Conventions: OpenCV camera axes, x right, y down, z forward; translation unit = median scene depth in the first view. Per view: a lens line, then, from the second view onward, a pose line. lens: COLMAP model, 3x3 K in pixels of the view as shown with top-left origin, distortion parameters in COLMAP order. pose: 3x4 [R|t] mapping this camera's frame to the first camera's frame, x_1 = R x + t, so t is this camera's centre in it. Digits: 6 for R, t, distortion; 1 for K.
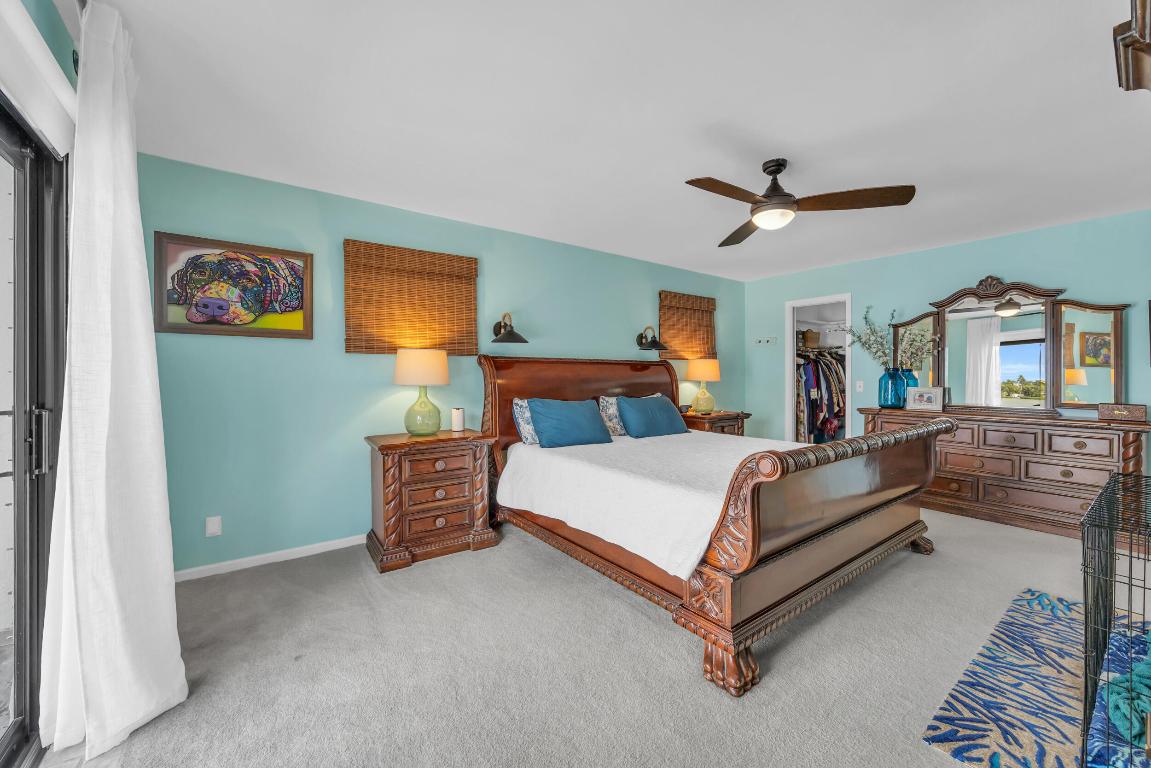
lens RADIAL K [[447.0, 0, 571.0], [0, 447.0, 375.2], [0, 0, 1]] dist [-0.001161, -0.000292]
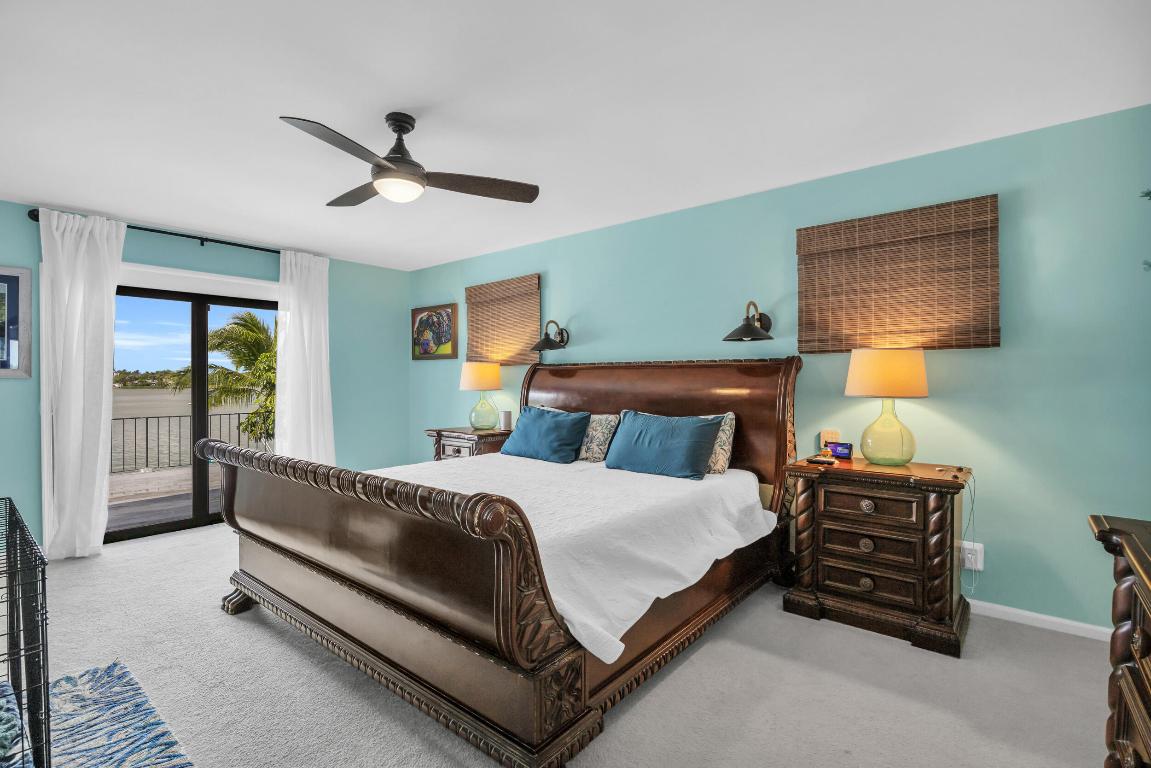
lens RADIAL K [[527.1, 0, 569.0], [0, 527.1, 390.5], [0, 0, 1]] dist [-0.017641, -0.000202]
pose [[0.241659, 0.014756, -0.970249, 1.317227], [-0.003682, 0.999891, 0.014289, 0.001048], [0.970354, 0.000120, 0.241688, 0.981655]]
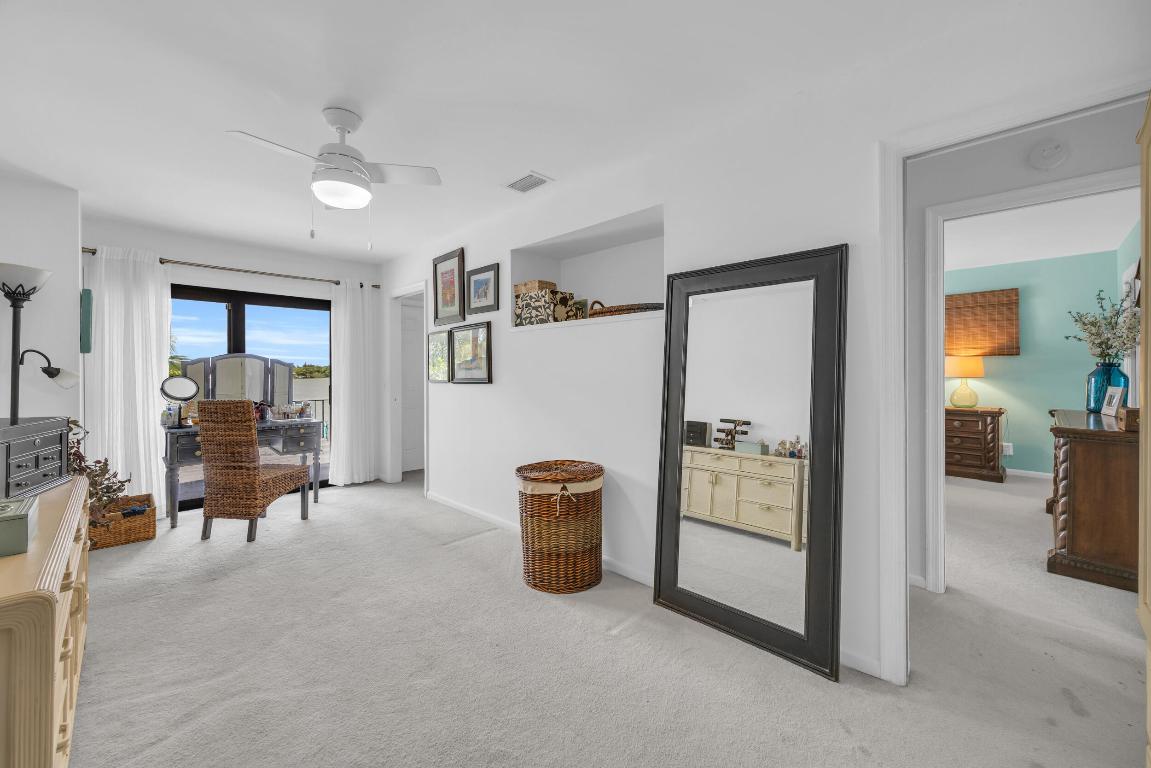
lens RADIAL K [[447.0, 0, 575.7], [0, 447.0, 376.1], [0, 0, 1]] dist [-0.001161, -0.000292]
pose [[0.144256, 0.004431, -0.989530, 3.681871], [-0.002308, 0.999989, 0.004141, 0.039668], [0.989538, 0.001687, 0.144265, -2.127676]]
